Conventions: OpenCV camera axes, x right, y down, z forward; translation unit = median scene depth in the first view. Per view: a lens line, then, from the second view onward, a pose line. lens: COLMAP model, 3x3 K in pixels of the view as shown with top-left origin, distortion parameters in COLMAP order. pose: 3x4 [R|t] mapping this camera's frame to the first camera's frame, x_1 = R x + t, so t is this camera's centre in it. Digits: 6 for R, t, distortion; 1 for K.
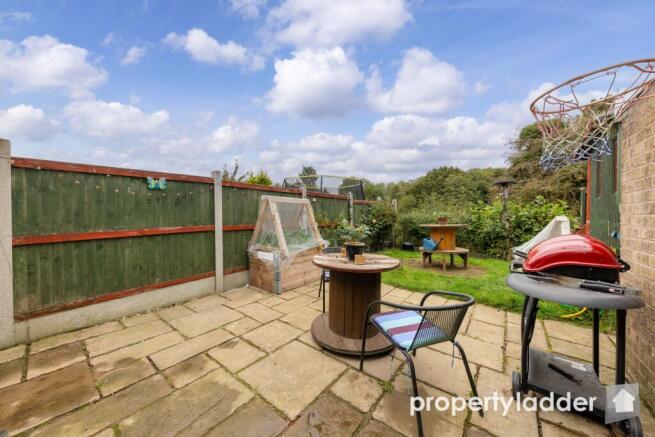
lens RADIAL K [[223.8, 0, 329.6], [0, 223.8, 219.0], [0, 0, 1]] dist [0.001602, 0.000073]
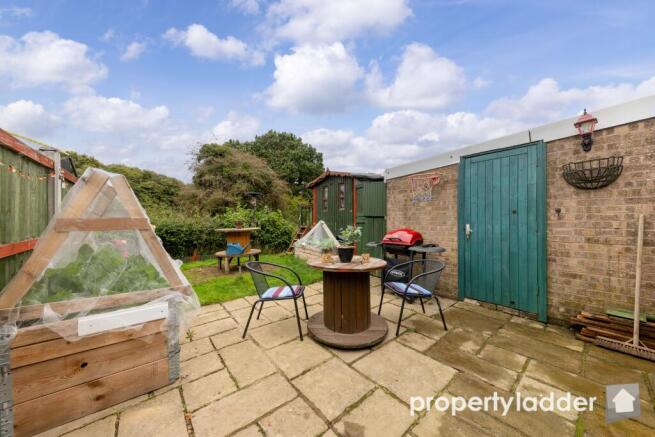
lens RADIAL K [[223.8, 0, 329.6], [0, 223.8, 219.0], [0, 0, 1]] dist [0.001602, 0.000073]
pose [[0.204738, 0.007791, 0.978786, -0.747109], [0.007990, 0.999922, -0.009631, -0.012333], [-0.978784, 0.009793, 0.204660, 0.658134]]
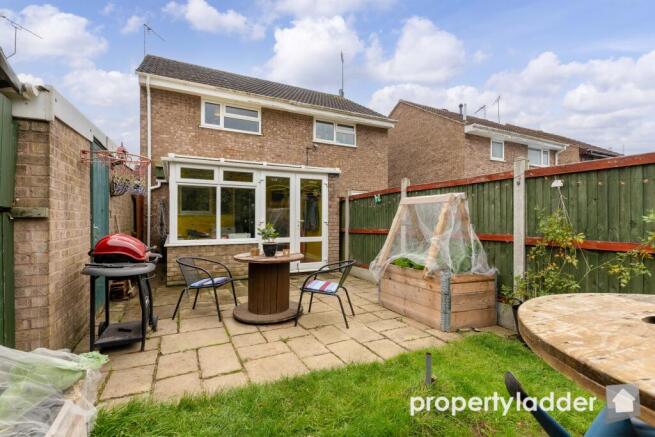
lens RADIAL K [[314.8, 0, 327.5], [0, 314.8, 218.5], [0, 0, 1]] dist [0.000056, 0.000006]
pose [[-0.443925, -0.010694, -0.896000, 1.189610], [-0.022441, 0.999748, -0.000814, -0.018442], [0.895783, 0.019745, -0.444053, 1.588040]]
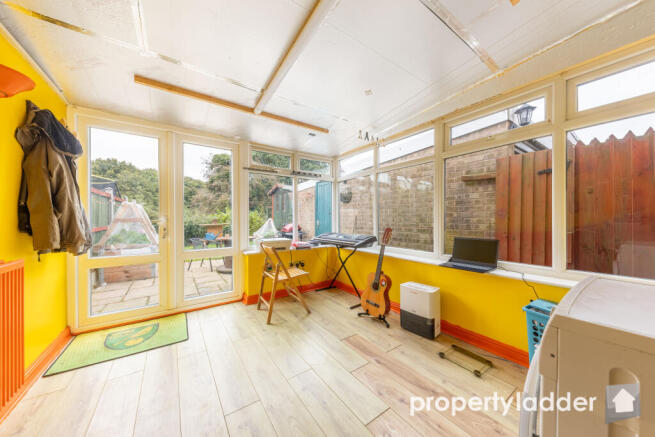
lens RADIAL K [[223.8, 0, 329.6], [0, 223.8, 219.0], [0, 0, 1]] dist [0.001602, 0.000073]
pose [[0.290513, -0.001036, 0.956870, -1.395779], [0.009087, 0.999957, -0.001676, -0.001303], [-0.956828, 0.009182, 0.290510, -0.455569]]
